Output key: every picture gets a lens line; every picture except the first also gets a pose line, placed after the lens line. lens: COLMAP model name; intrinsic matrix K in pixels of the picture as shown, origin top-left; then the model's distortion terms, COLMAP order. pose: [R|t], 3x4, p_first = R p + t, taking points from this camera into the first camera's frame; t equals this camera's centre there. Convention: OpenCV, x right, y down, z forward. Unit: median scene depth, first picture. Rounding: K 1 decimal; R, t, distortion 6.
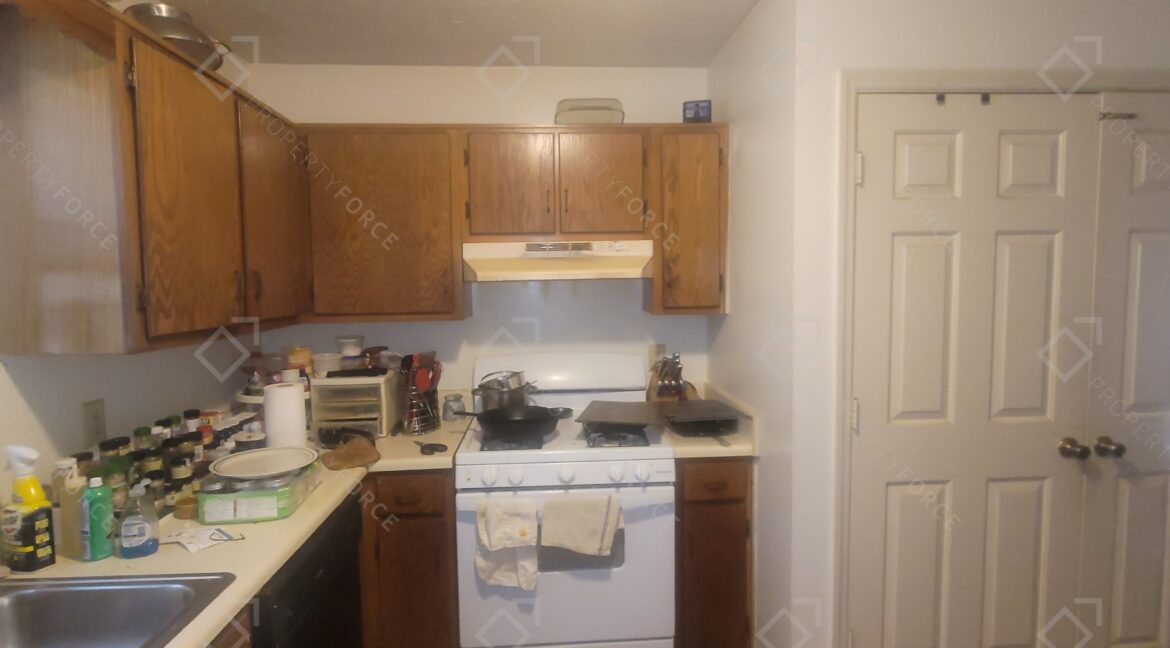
lens RADIAL K [[572.2, 0, 586.6], [0, 572.2, 321.6], [0, 0, 1]] dist [-0.006082, 0.003515]
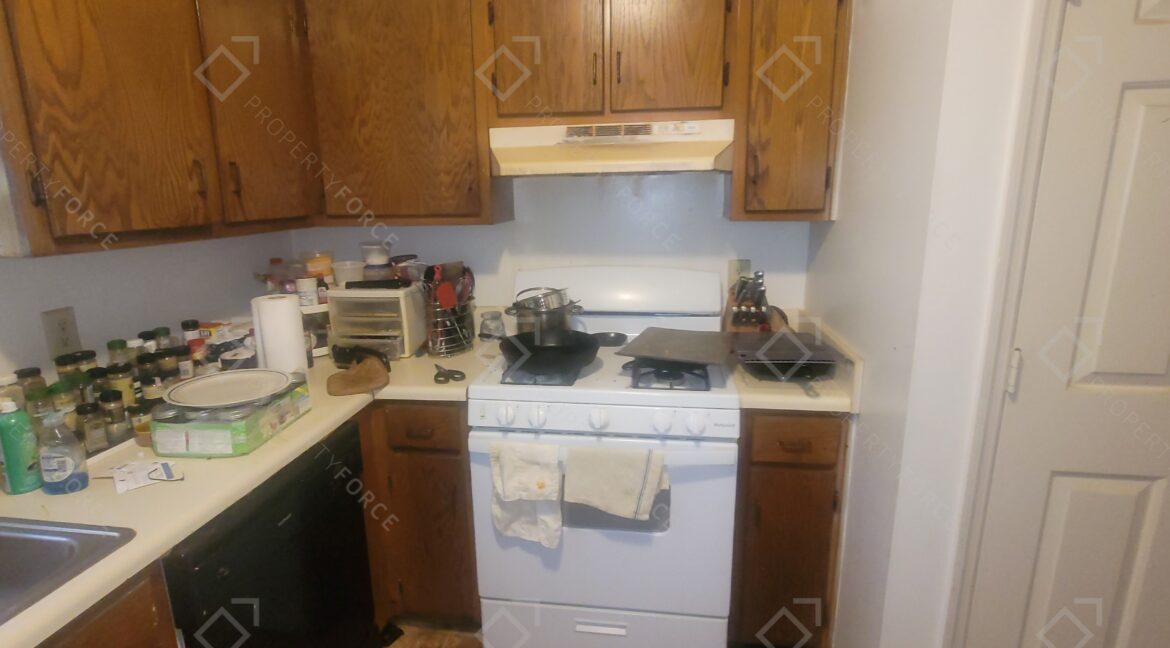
lens RADIAL K [[572.2, 0, 582.0], [0, 572.2, 321.6], [0, 0, 1]] dist [-0.006082, 0.003515]
pose [[0.978692, 0.045227, -0.200290, 0.092300], [-0.013779, 0.987708, 0.155703, 0.005744], [0.204870, -0.149626, 0.967285, 0.224717]]
